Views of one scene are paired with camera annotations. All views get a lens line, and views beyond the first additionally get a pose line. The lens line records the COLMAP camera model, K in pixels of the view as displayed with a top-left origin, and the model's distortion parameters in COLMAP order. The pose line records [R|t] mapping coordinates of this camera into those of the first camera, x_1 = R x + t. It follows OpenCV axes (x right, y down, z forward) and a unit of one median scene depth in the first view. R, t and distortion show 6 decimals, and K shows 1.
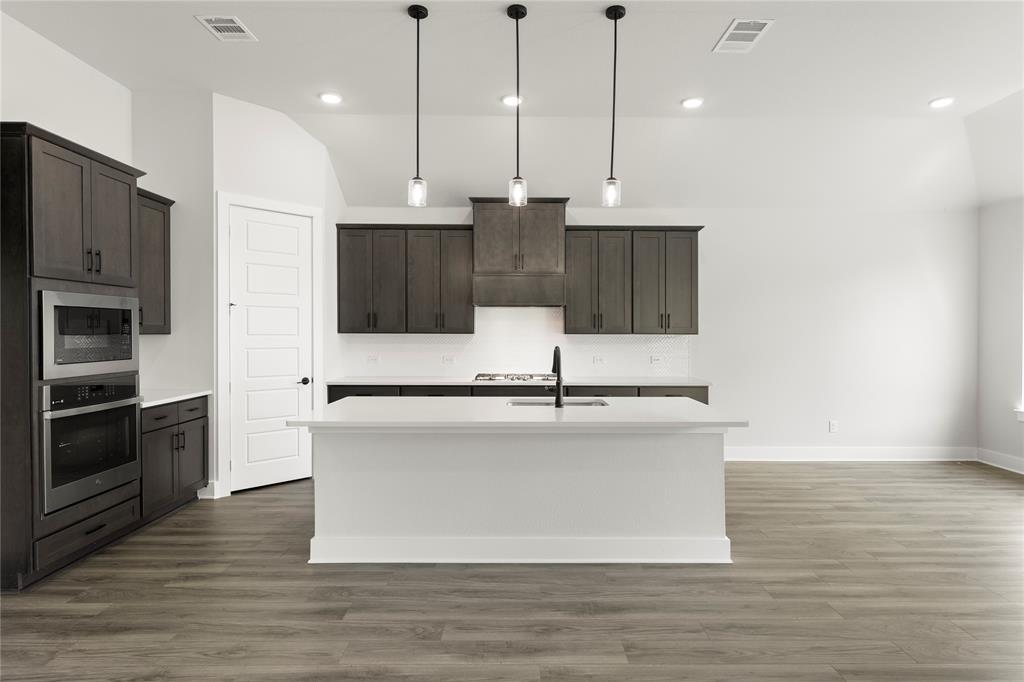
lens RADIAL K [[560.6, 0, 512.9], [0, 560.6, 331.3], [0, 0, 1]] dist [0.002262, 0.000517]
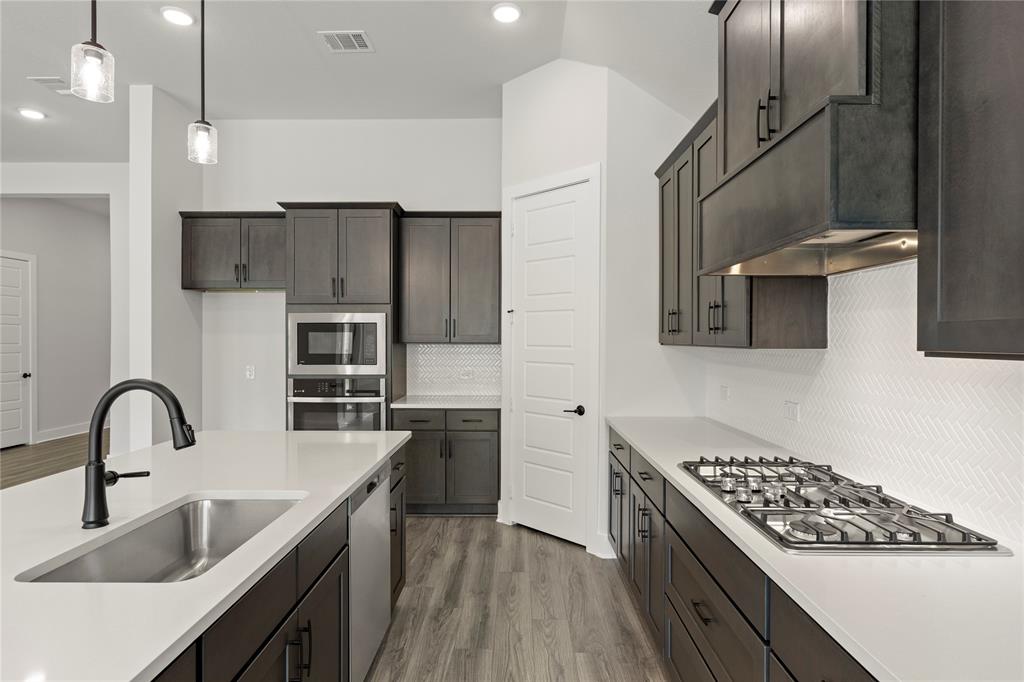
lens RADIAL K [[563.3, 0, 512.0], [0, 563.3, 341.0], [0, 0, 1]] dist [-0.000122, -0.000098]
pose [[-0.022174, -0.000133, -0.999754, 0.396486], [-0.000686, 1.000000, -0.000118, -0.000570], [0.999754, 0.000683, -0.022174, 1.036724]]
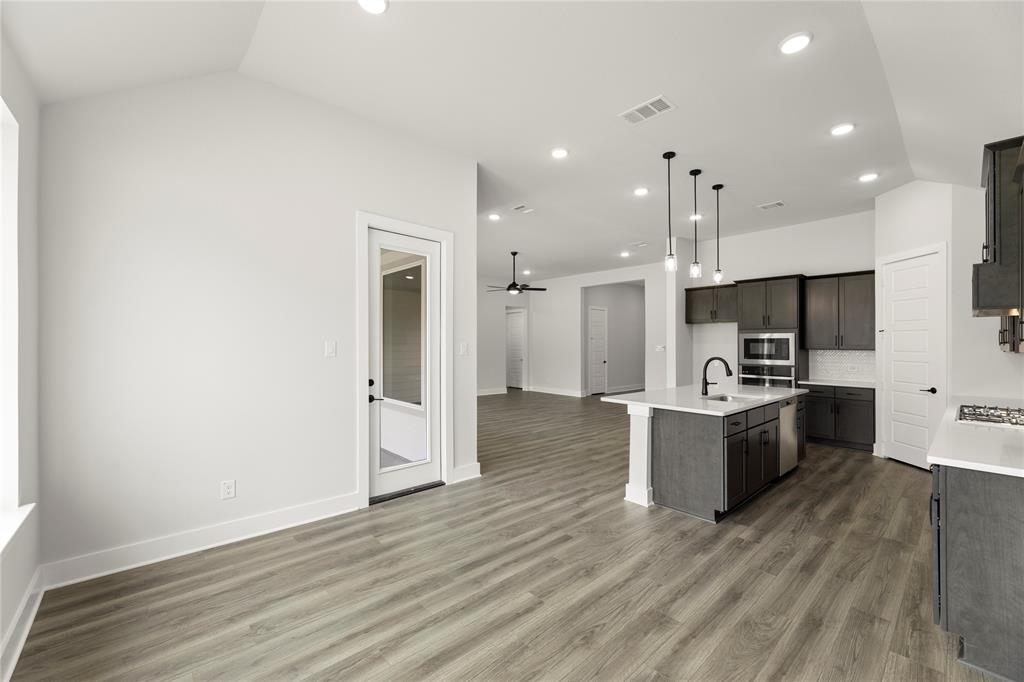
lens RADIAL K [[411.0, 0, 513.8], [0, 411.0, 337.6], [0, 0, 1]] dist [-0.001803, 0.000131]
pose [[-0.746746, -0.020812, -0.664783, 0.985080], [-0.009926, 0.999748, -0.020148, 0.002221], [0.665035, -0.008446, -0.746765, 1.183381]]
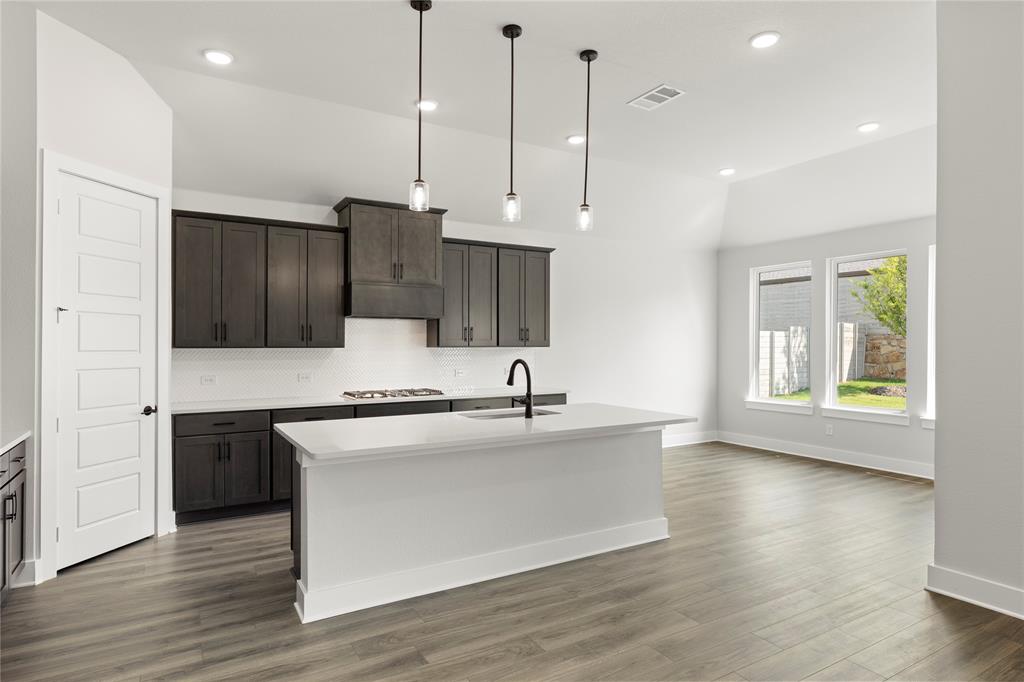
lens RADIAL K [[582.5, 0, 512.0], [0, 582.5, 341.0], [0, 0, 1]] dist [0.000304, 0.000312]
pose [[0.864260, -0.001354, 0.503043, -0.380353], [0.003926, 0.999984, -0.004053, -0.002121], [-0.503029, 0.005478, 0.864252, 0.065289]]
